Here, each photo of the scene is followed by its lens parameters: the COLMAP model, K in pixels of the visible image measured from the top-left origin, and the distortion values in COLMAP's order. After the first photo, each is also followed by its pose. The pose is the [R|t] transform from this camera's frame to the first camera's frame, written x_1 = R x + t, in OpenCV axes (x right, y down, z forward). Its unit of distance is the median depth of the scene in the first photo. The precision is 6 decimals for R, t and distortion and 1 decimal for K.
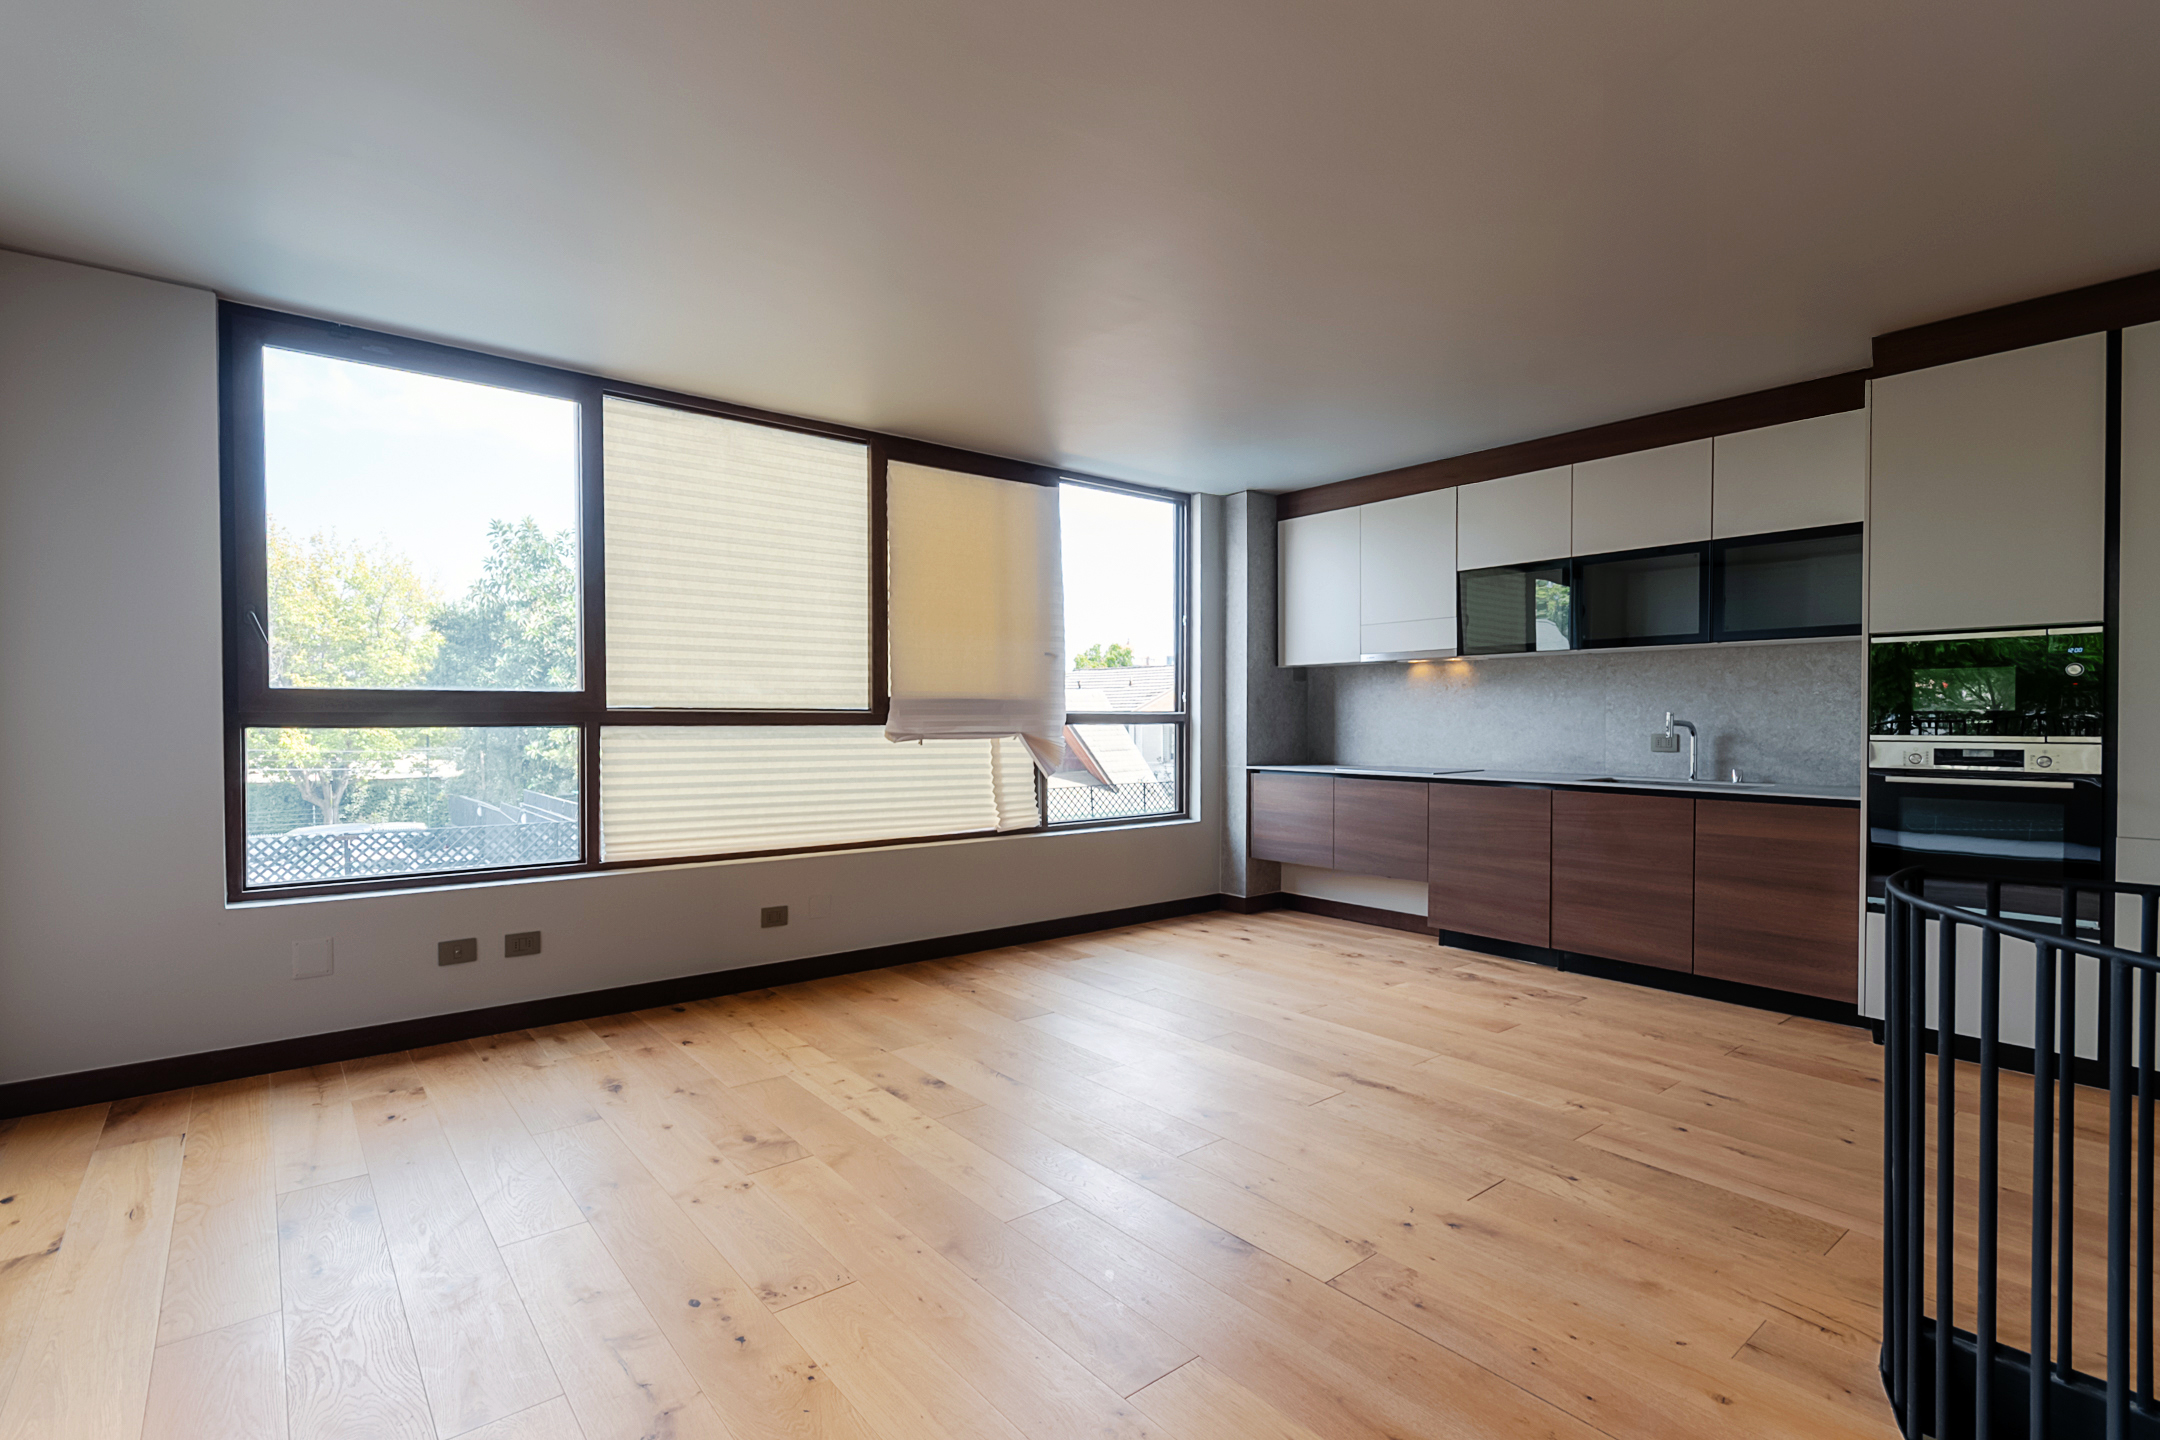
lens RADIAL K [[1009.4, 0, 1062.9], [0, 1009.4, 729.3], [0, 0, 1]] dist [0.000902, 0.002171]
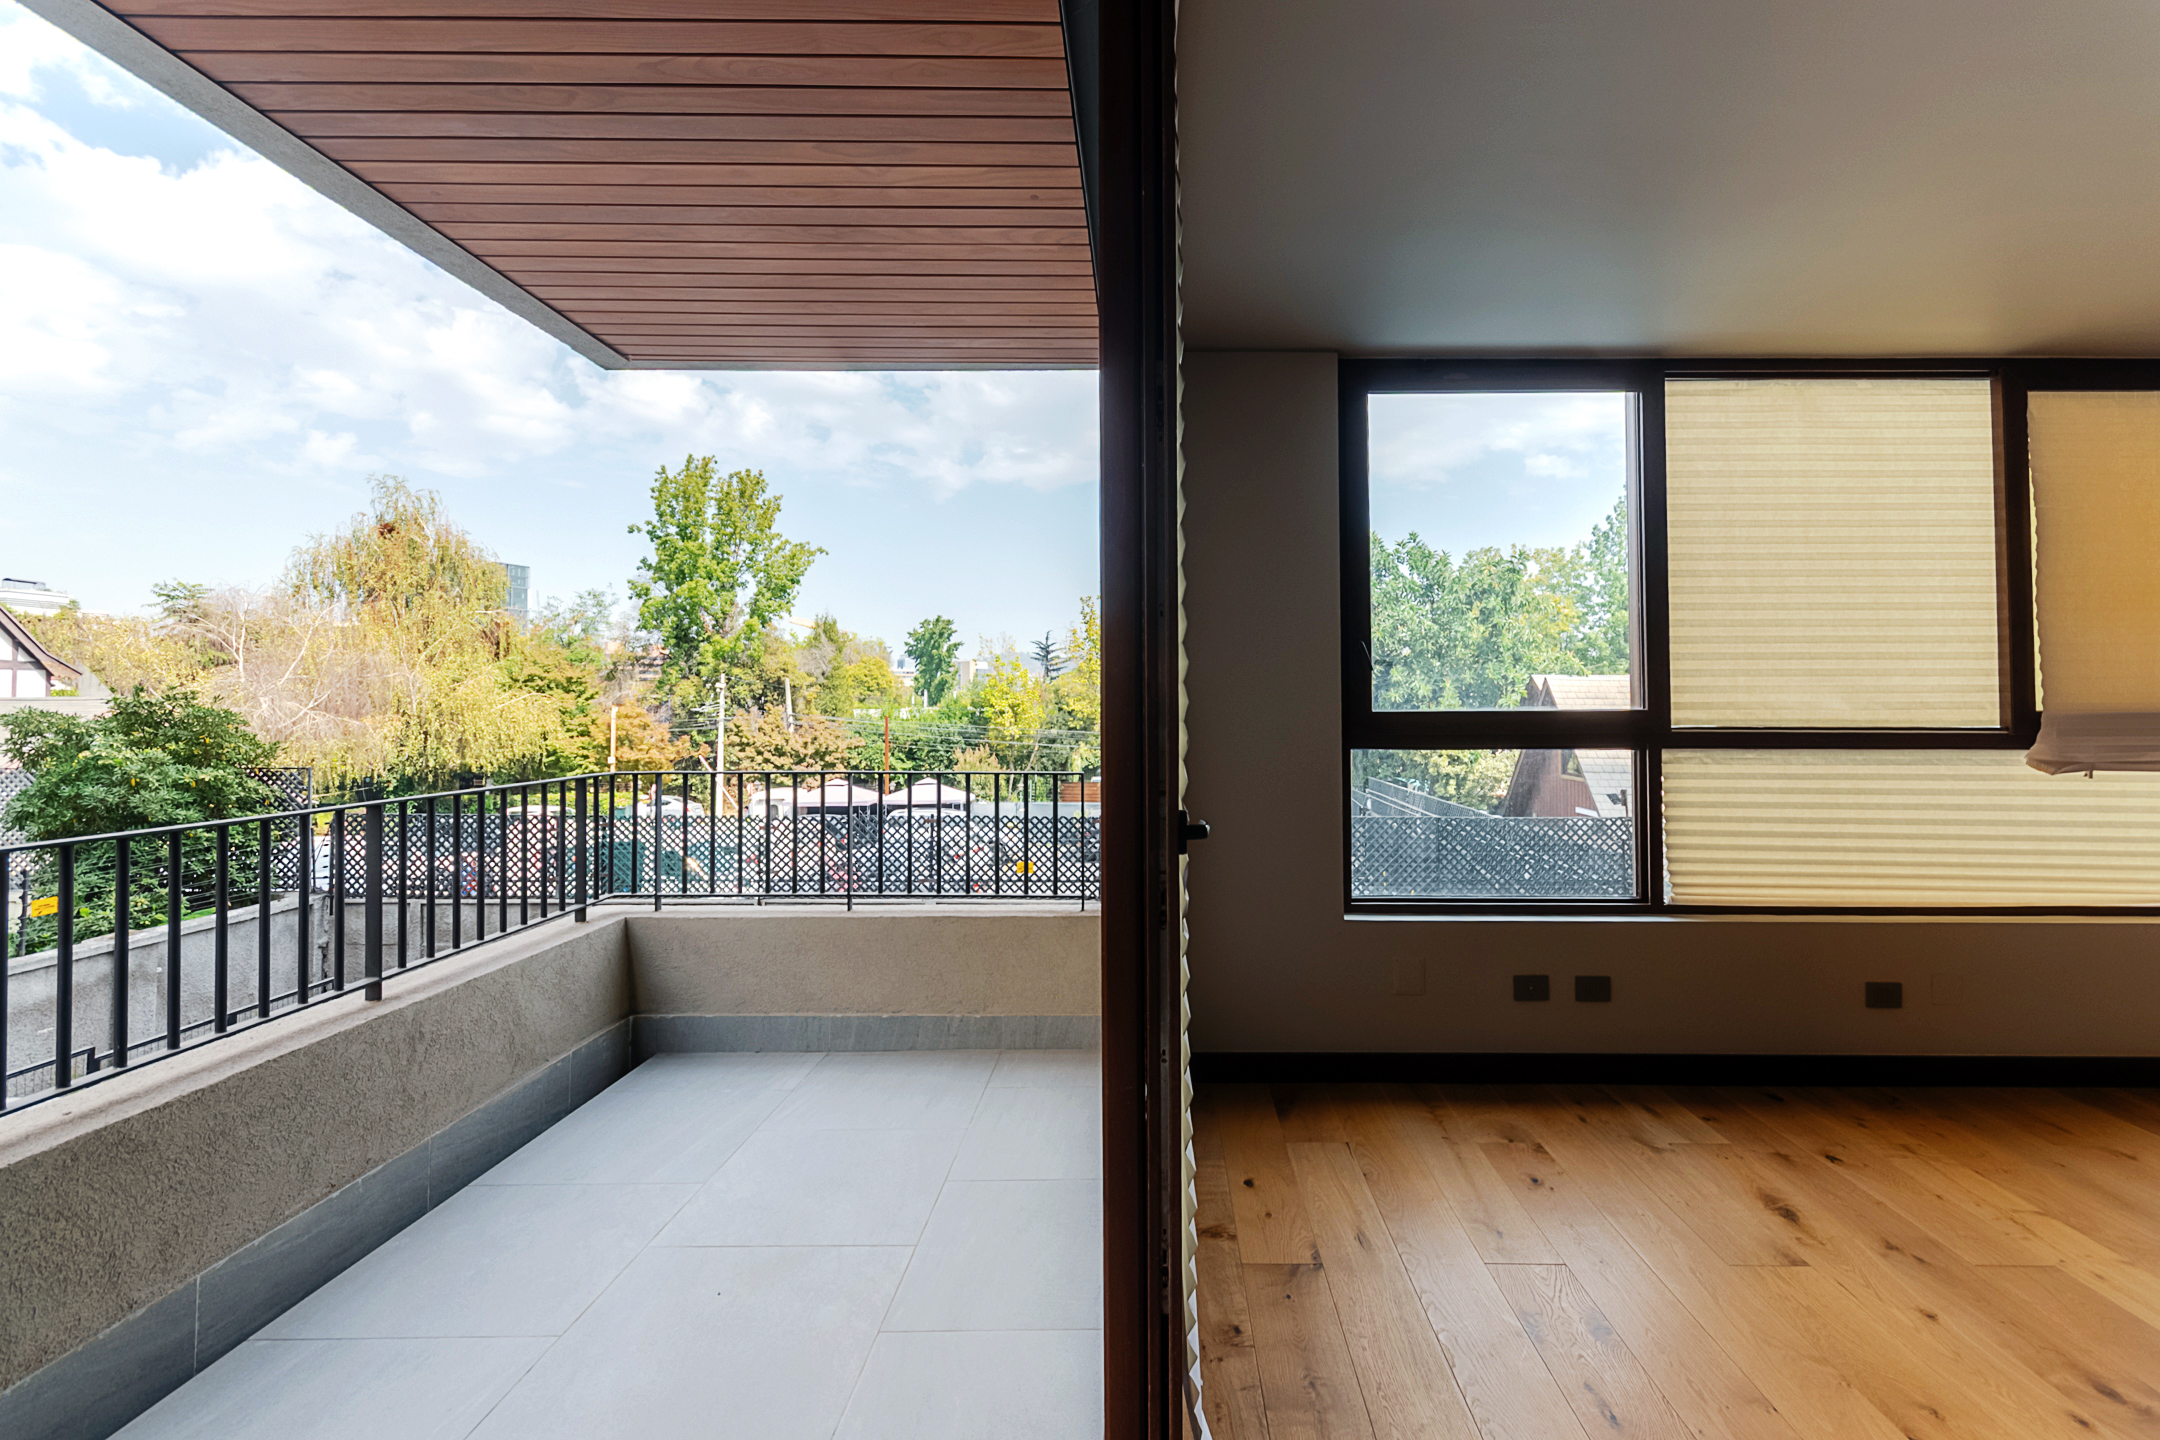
lens RADIAL K [[970.7, 0, 1141.2], [0, 970.7, 683.4], [0, 0, 1]] dist [0.006203, -0.001183]
pose [[0.774860, -0.015782, -0.631936, -0.245975], [-0.007353, 0.999396, -0.033975, -0.025429], [0.632090, 0.030972, 0.774276, 0.044768]]
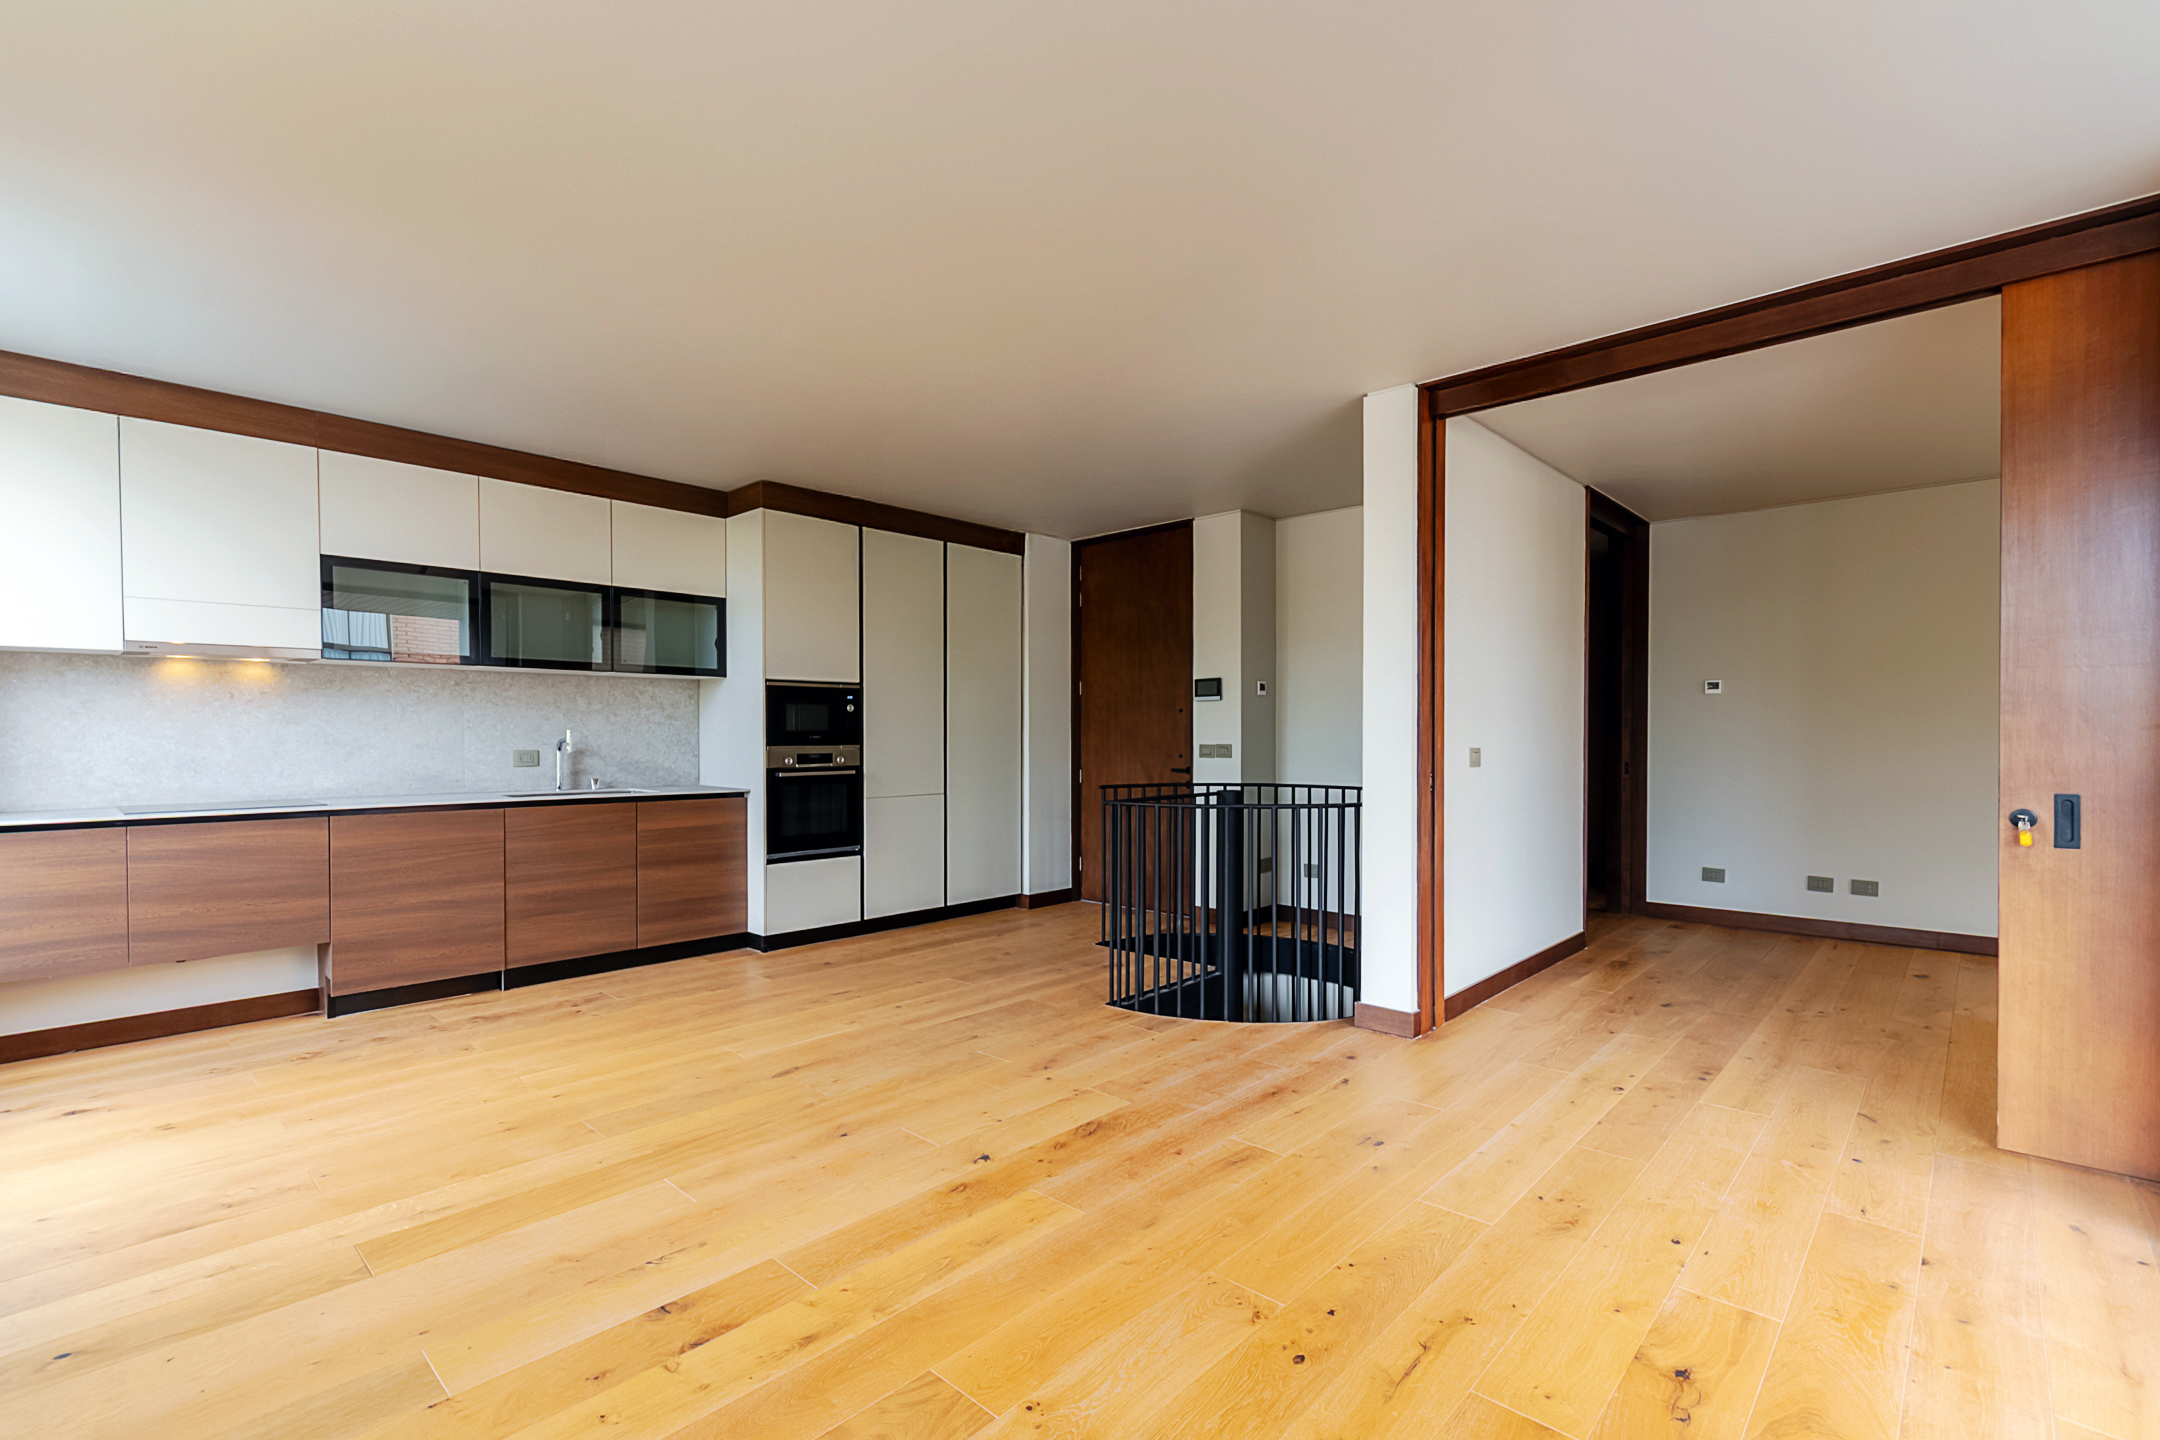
lens RADIAL K [[970.7, 0, 1080.1], [0, 970.7, 745.2], [0, 0, 1]] dist [0.006203, -0.001183]
pose [[-0.142596, -0.010020, 0.989730, -0.559609], [0.012631, 0.999849, 0.011942, -0.005833], [-0.989700, 0.014204, -0.142448, 0.607157]]
